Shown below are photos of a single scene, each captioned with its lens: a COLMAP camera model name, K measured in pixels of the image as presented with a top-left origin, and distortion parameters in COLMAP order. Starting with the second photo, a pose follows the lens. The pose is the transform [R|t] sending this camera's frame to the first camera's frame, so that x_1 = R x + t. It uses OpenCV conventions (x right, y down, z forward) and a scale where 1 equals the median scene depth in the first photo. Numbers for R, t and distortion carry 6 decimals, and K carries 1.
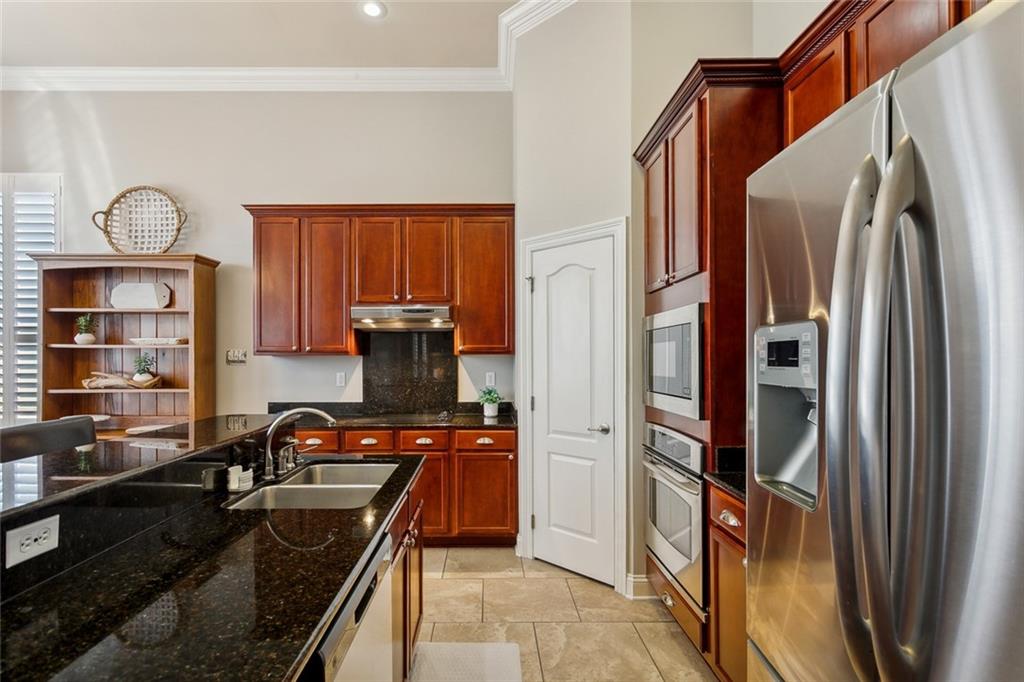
lens RADIAL K [[491.6, 0, 511.3], [0, 491.6, 343.5], [0, 0, 1]] dist [0.003827, 0.000859]
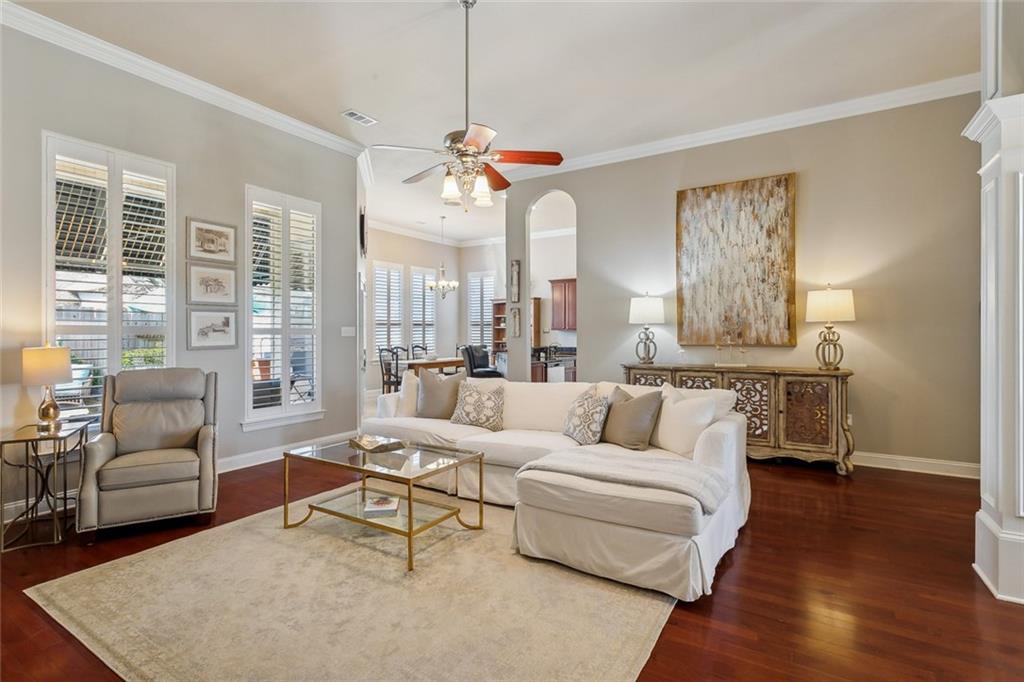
lens RADIAL K [[491.6, 0, 514.1], [0, 491.6, 333.4], [0, 0, 1]] dist [0.003827, 0.000859]
pose [[0.842234, -0.000191, -0.539112, 0.841099], [0.006766, 0.999925, 0.010216, 0.011775], [0.539070, -0.012252, 0.842172, -1.537348]]
